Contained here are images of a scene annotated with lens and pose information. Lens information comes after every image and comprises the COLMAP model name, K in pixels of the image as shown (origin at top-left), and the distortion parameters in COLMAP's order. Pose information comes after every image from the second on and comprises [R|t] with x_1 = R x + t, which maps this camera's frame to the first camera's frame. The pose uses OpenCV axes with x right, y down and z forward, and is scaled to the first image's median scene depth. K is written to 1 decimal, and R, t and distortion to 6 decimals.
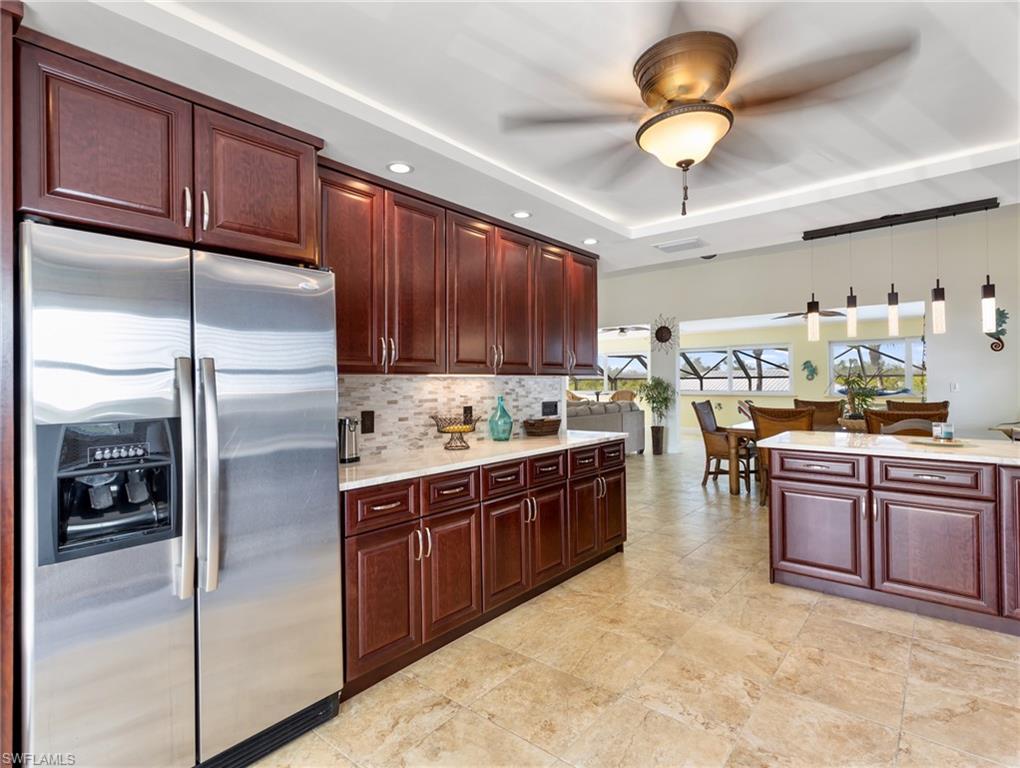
lens RADIAL K [[517.7, 0, 512.5], [0, 517.7, 384.6], [0, 0, 1]] dist [0.005920, 0.000108]
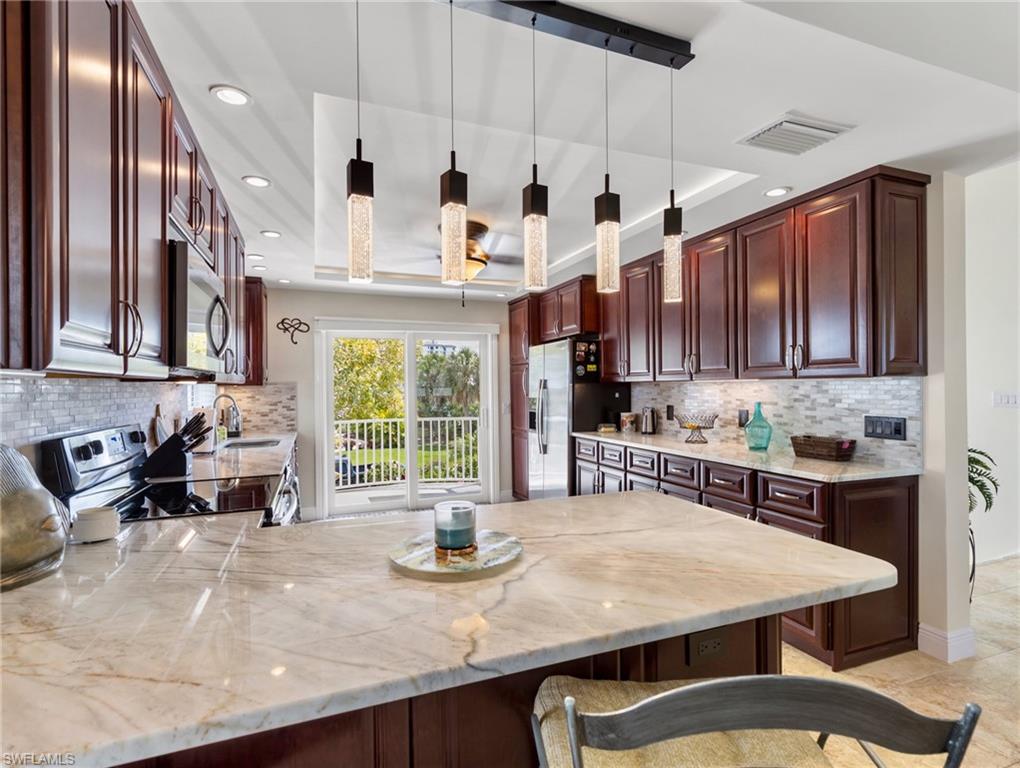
lens RADIAL K [[517.7, 0, 512.5], [0, 517.7, 384.6], [0, 0, 1]] dist [0.005920, 0.000108]
pose [[-0.478471, 0.011790, -0.878024, 0.394307], [0.011527, 0.999908, 0.007145, -0.007861], [0.878027, -0.006702, -0.478563, 0.417997]]
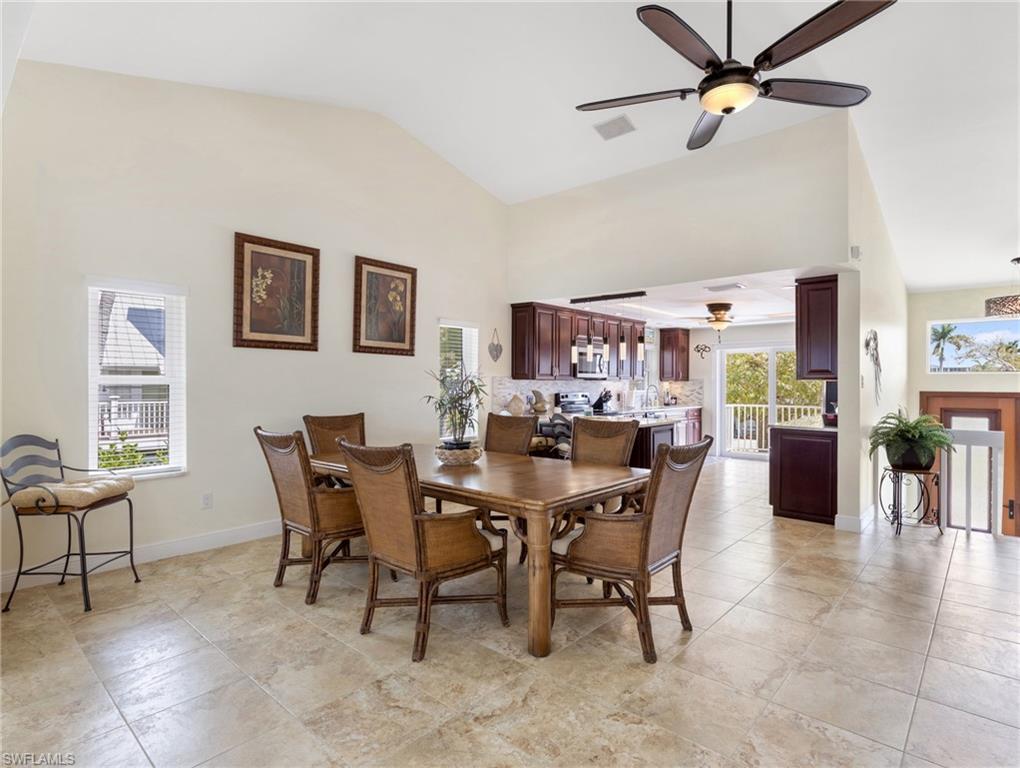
lens RADIAL K [[537.4, 0, 515.8], [0, 537.4, 382.4], [0, 0, 1]] dist [-0.002288, 0.000457]
pose [[-0.999571, 0.008178, 0.028109, 0.355985], [0.008309, 0.999955, 0.004540, -0.011117], [-0.028071, 0.004771, -0.999595, 1.028407]]
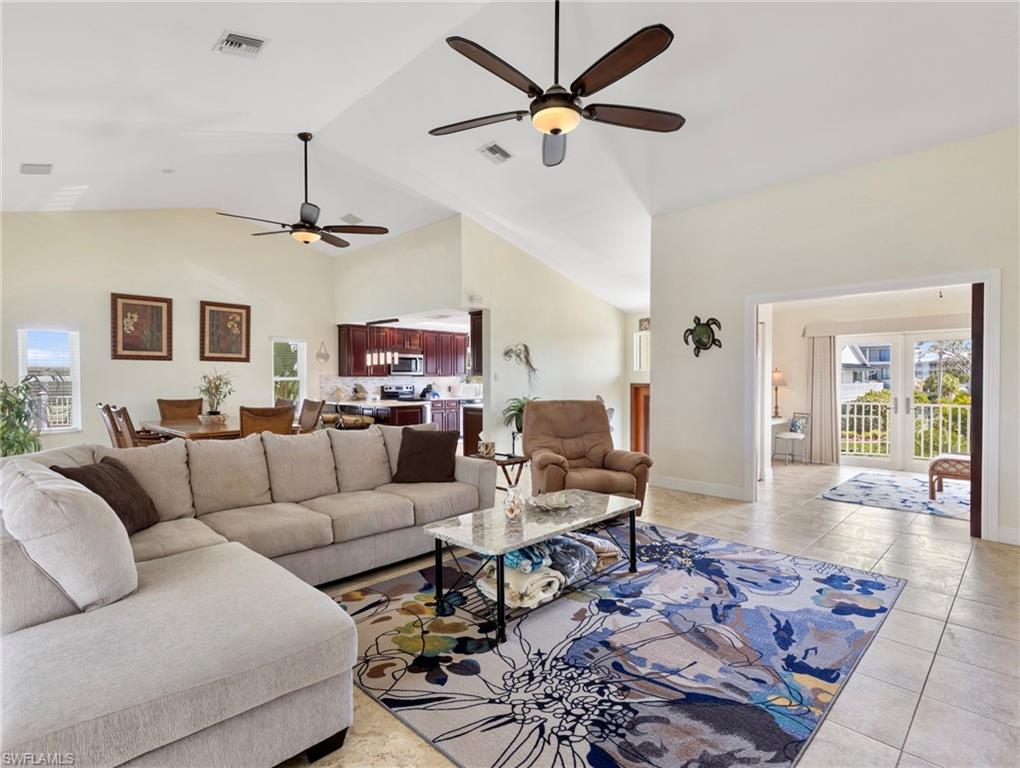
lens RADIAL K [[517.7, 0, 512.5], [0, 517.7, 384.6], [0, 0, 1]] dist [0.005920, 0.000108]
pose [[-0.995951, 0.013688, 0.088851, -0.068939], [0.015125, 0.999765, 0.015519, -0.006629], [-0.088618, 0.016800, -0.995924, 1.302574]]
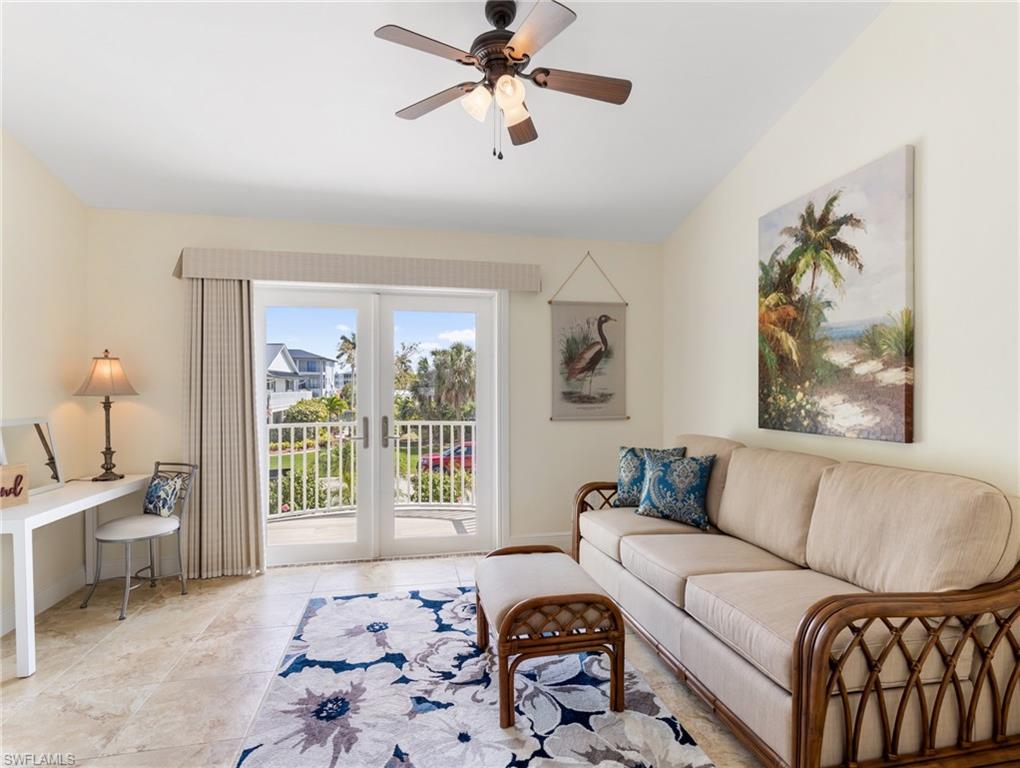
lens RADIAL K [[517.8, 0, 510.8], [0, 517.8, 396.1], [0, 0, 1]] dist [0.001869, -0.000021]
pose [[-0.619498, 0.024973, -0.784601, -0.341728], [0.002991, 0.999562, 0.029454, 0.007028], [0.784993, 0.015900, -0.619301, 0.787478]]
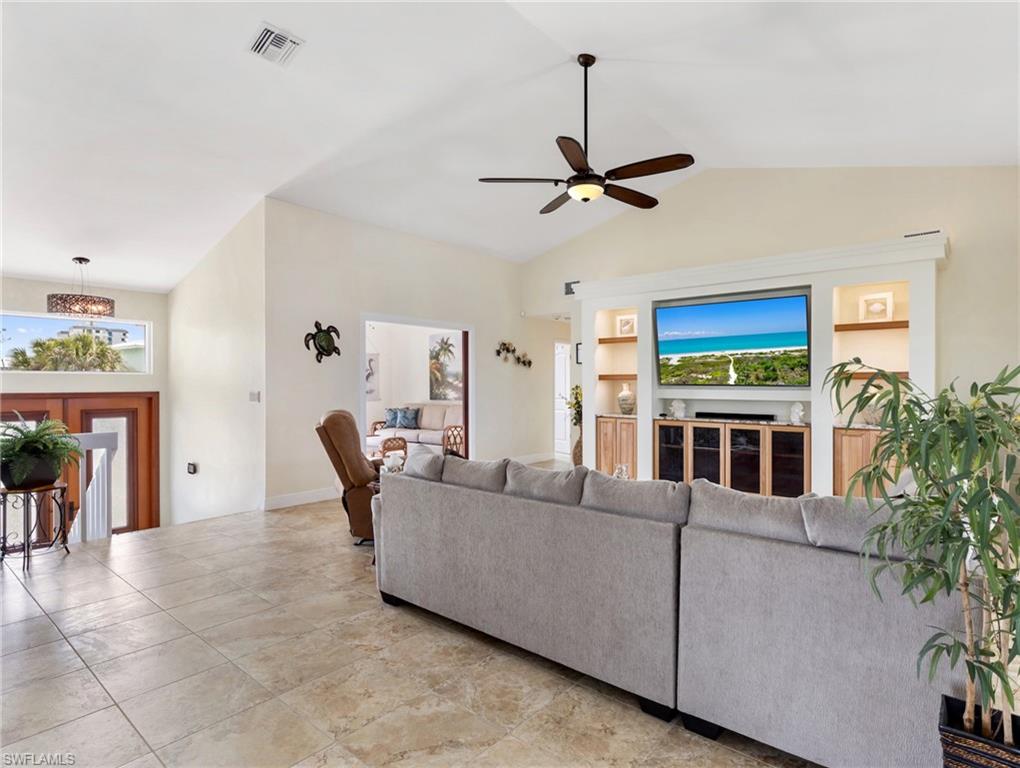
lens RADIAL K [[546.8, 0, 514.2], [0, 546.8, 385.4], [0, 0, 1]] dist [0.000508, 0.000015]
pose [[-0.003947, 0.015892, -0.999866, 0.428652], [-0.002412, 0.999871, 0.015901, -0.010929], [0.999989, 0.002474, -0.003908, 0.885948]]
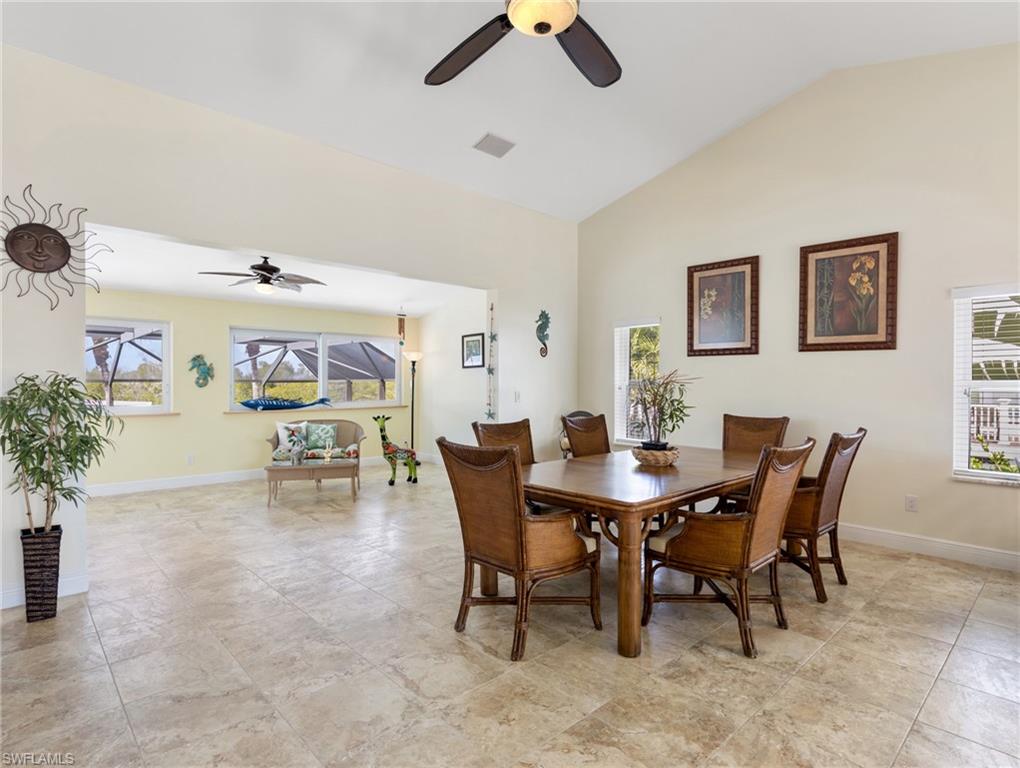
lens RADIAL K [[539.6, 0, 516.0], [0, 539.6, 387.8], [0, 0, 1]] dist [-0.002826, 0.000133]
pose [[0.116248, 0.003084, 0.993215, -0.016766], [0.002041, 0.999992, -0.003344, -0.005441], [-0.993218, 0.002416, 0.116241, 0.678151]]
